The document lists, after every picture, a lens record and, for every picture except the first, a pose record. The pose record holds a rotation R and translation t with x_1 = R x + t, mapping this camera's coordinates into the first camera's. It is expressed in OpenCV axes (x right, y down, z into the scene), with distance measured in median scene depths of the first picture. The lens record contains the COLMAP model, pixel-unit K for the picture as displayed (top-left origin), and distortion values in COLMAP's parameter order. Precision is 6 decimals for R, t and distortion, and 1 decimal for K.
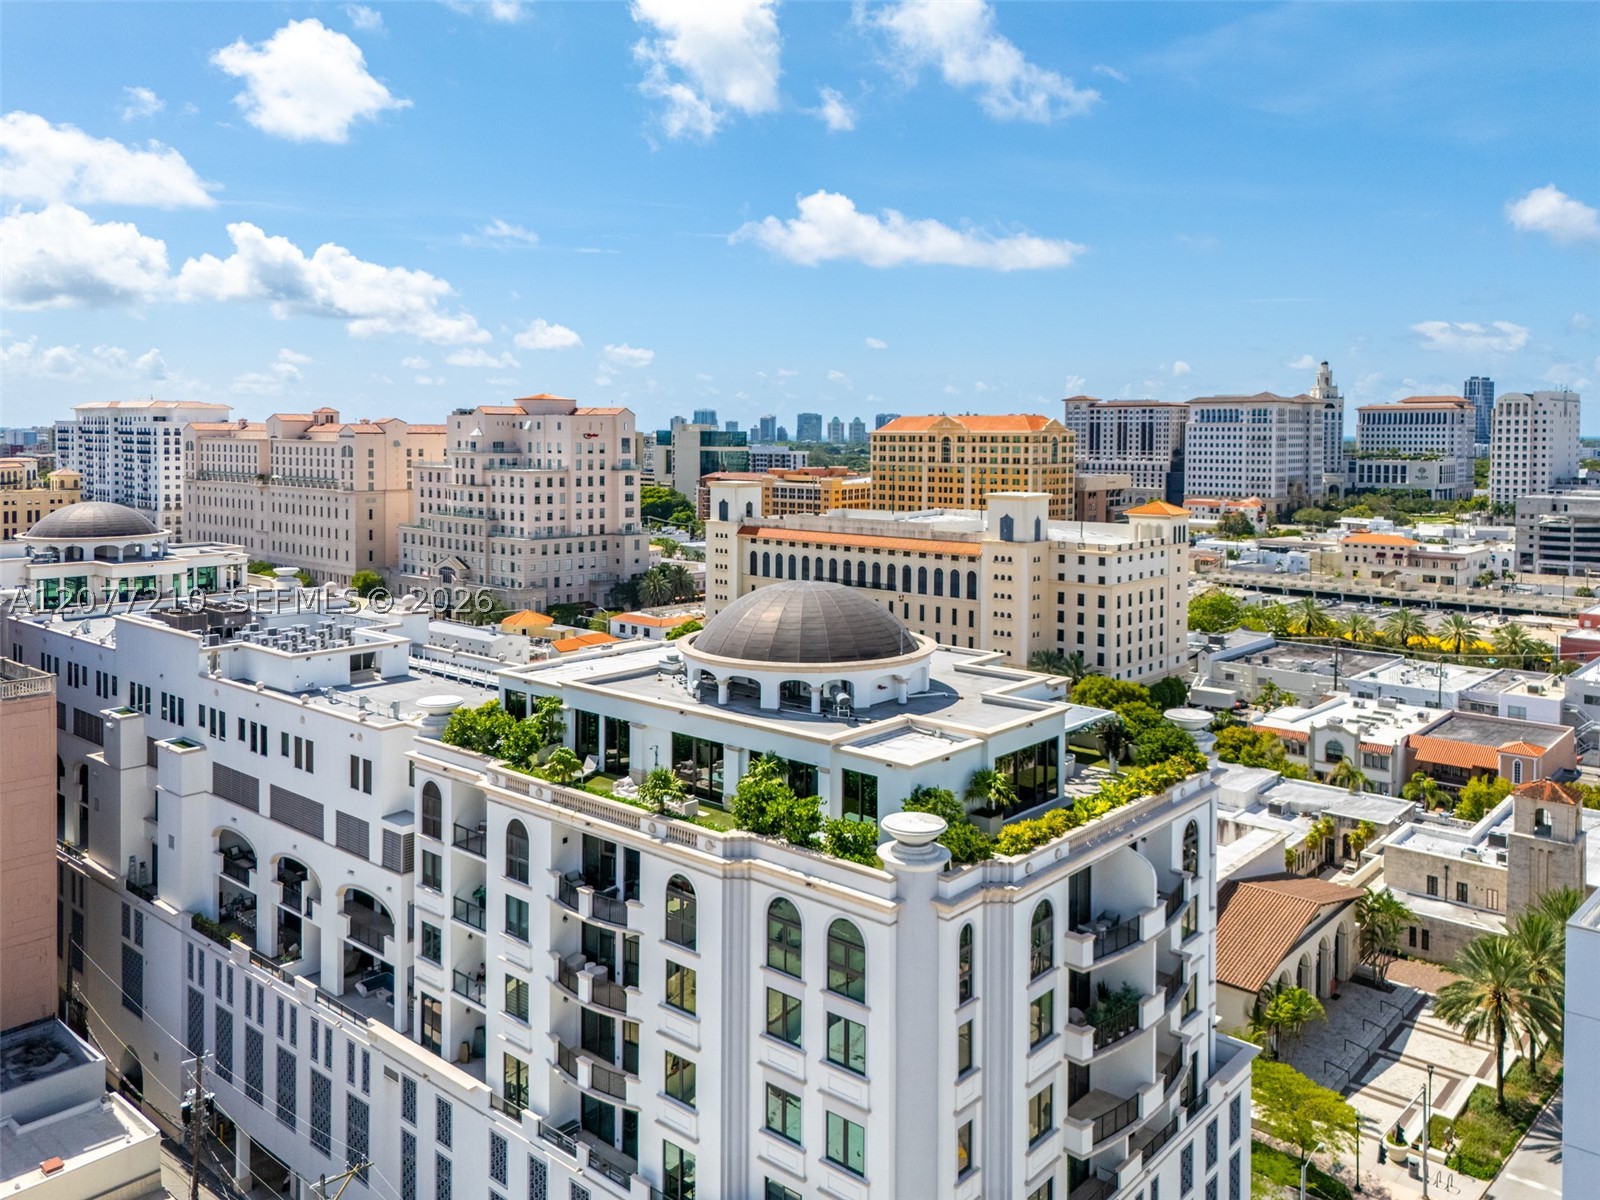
lens RADIAL K [[1231.6, 0, 804.0], [0, 1231.6, 514.6], [0, 0, 1]] dist [0.064368, 0.000987]
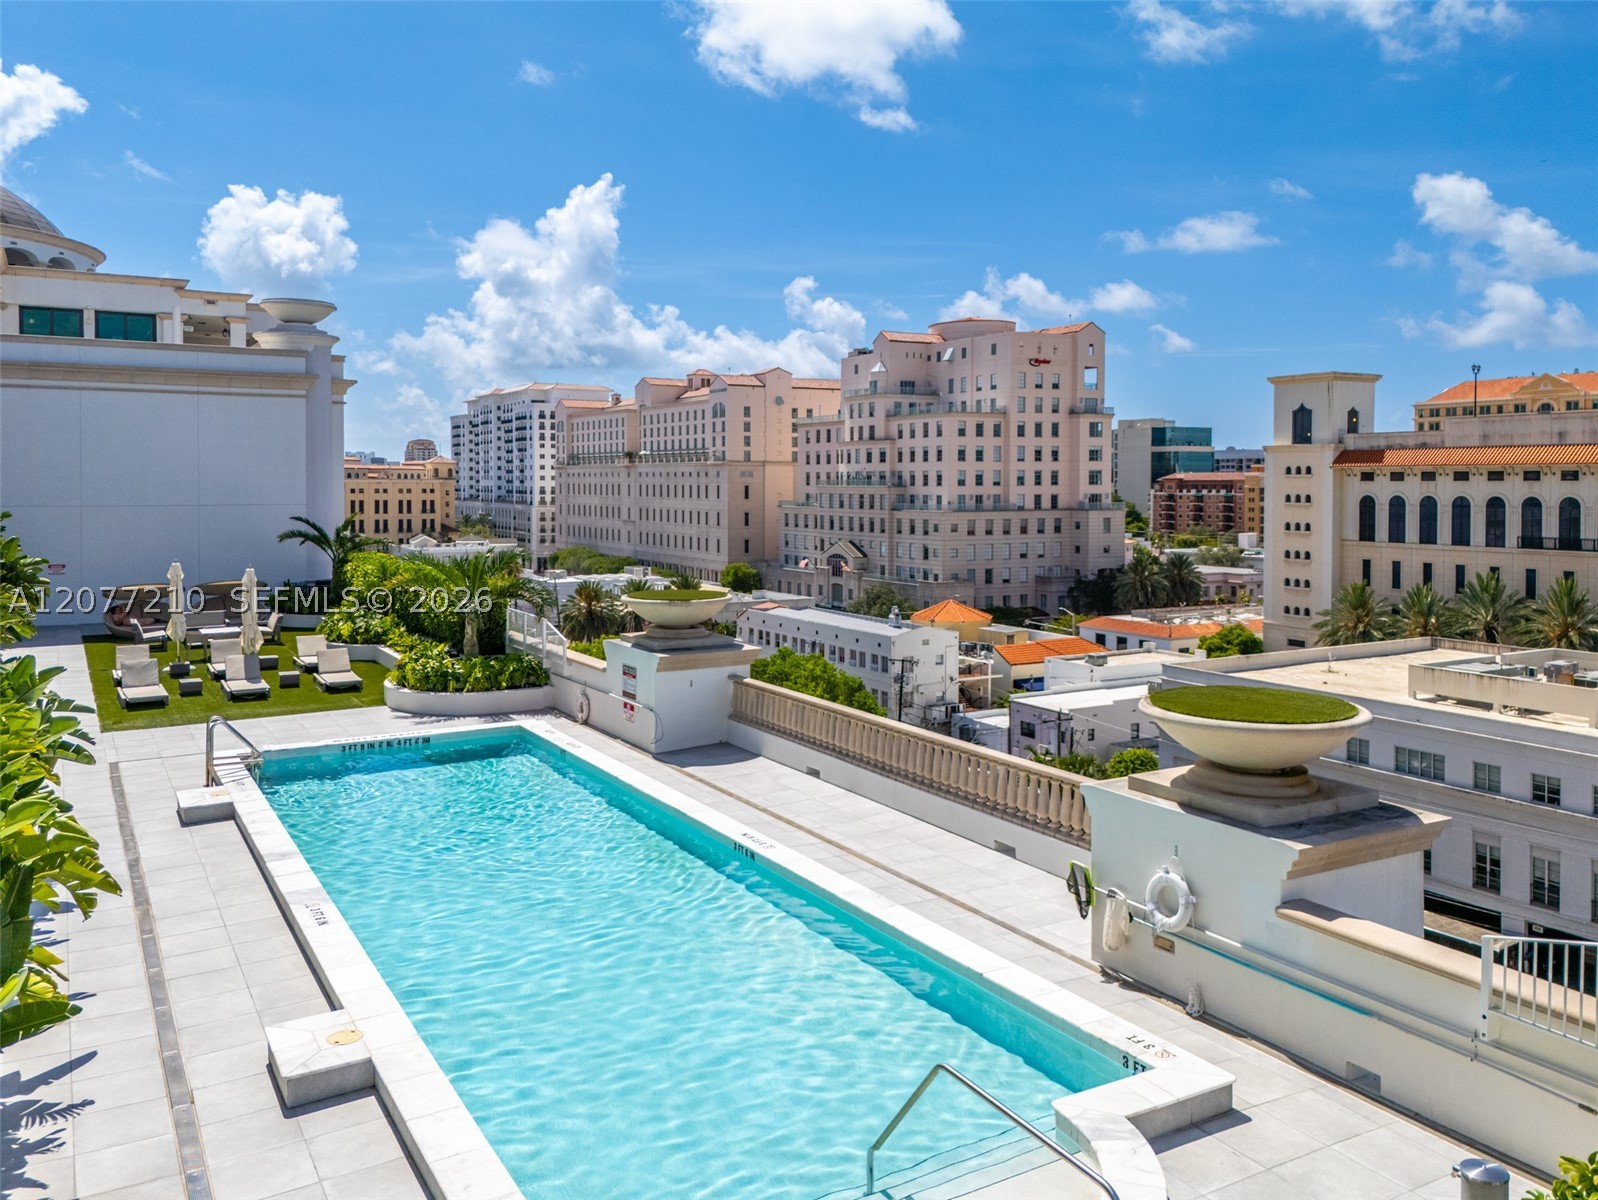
lens RADIAL K [[1244.8, 0, 793.3], [0, 1244.8, 549.4], [0, 0, 1]] dist [0.170105, -0.288505]
pose [[0.944966, 0.003004, -0.327154, -0.073905], [-0.007185, 0.999907, -0.011570, 0.047667], [0.327089, 0.013284, 0.944900, 0.301476]]
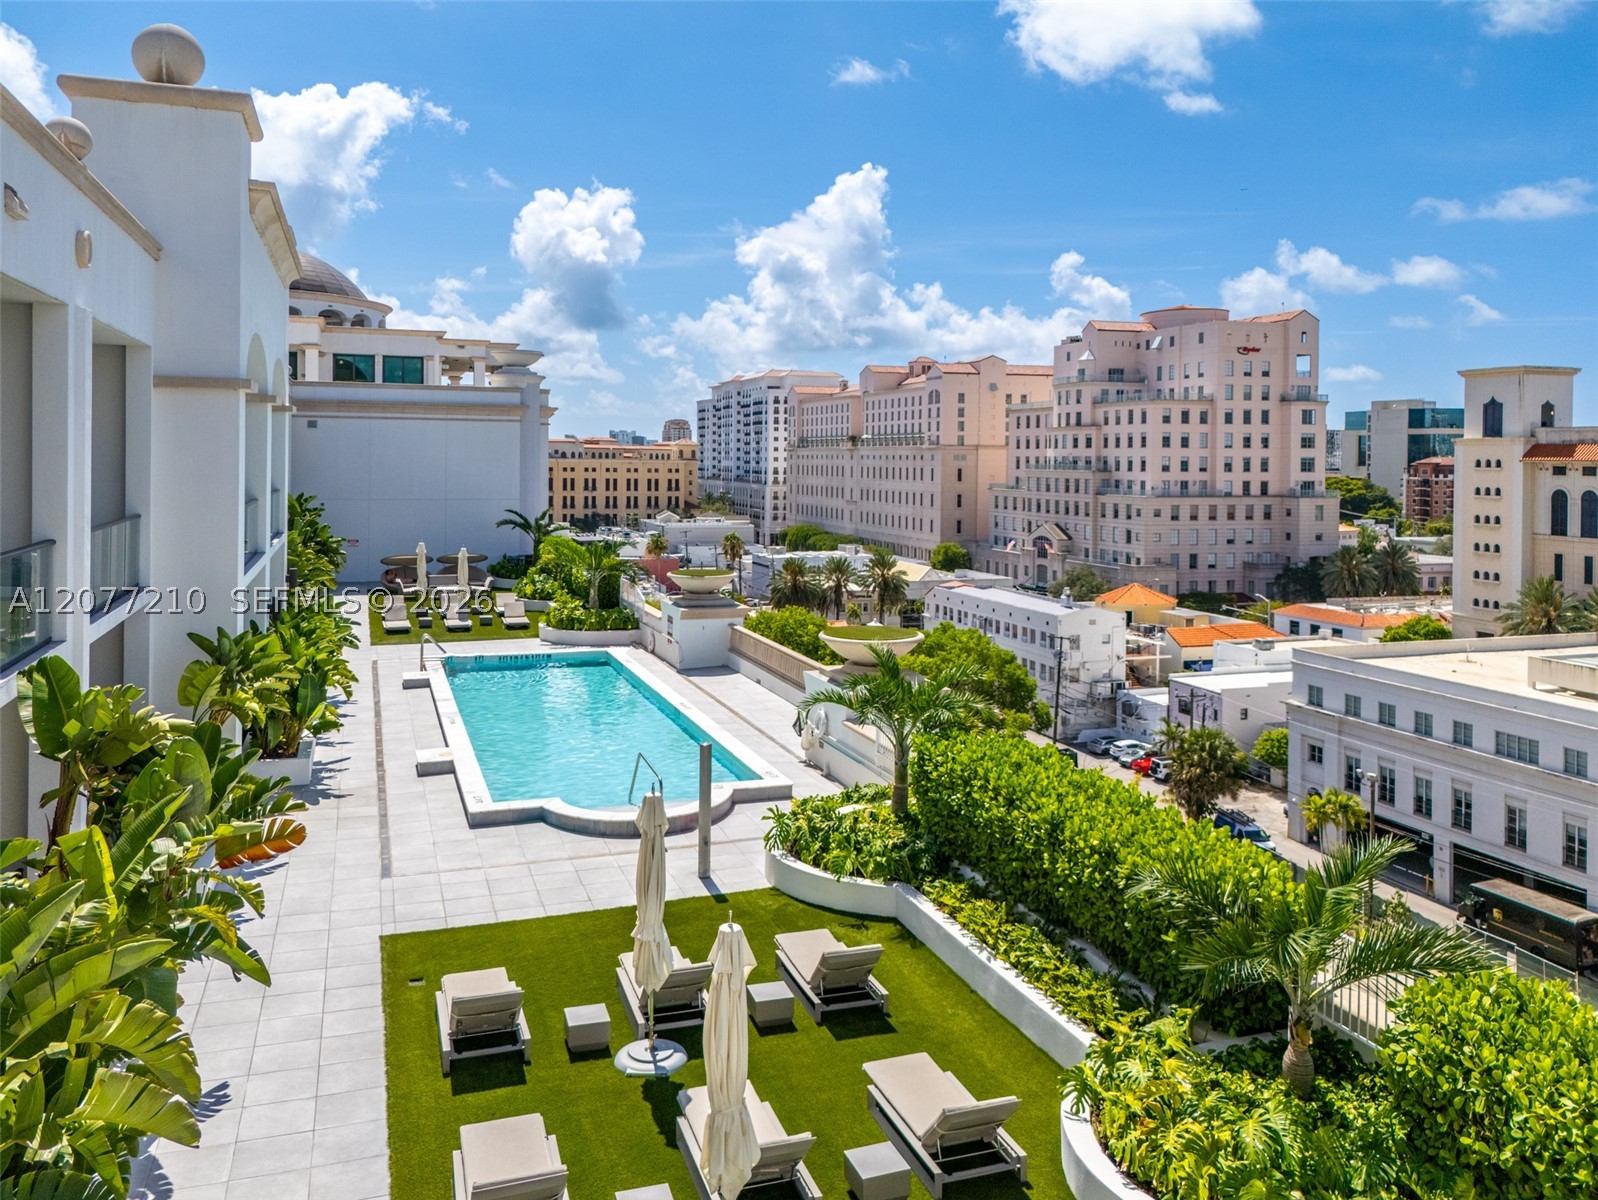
lens RADIAL K [[1240.1, 0, 799.4], [0, 1240.1, 503.0], [0, 0, 1]] dist [0.091803, -0.094931]
pose [[0.865763, 0.009478, -0.500364, -0.039507], [-0.026669, 0.999274, -0.027216, 0.046077], [0.499742, 0.036907, 0.865387, 0.273713]]
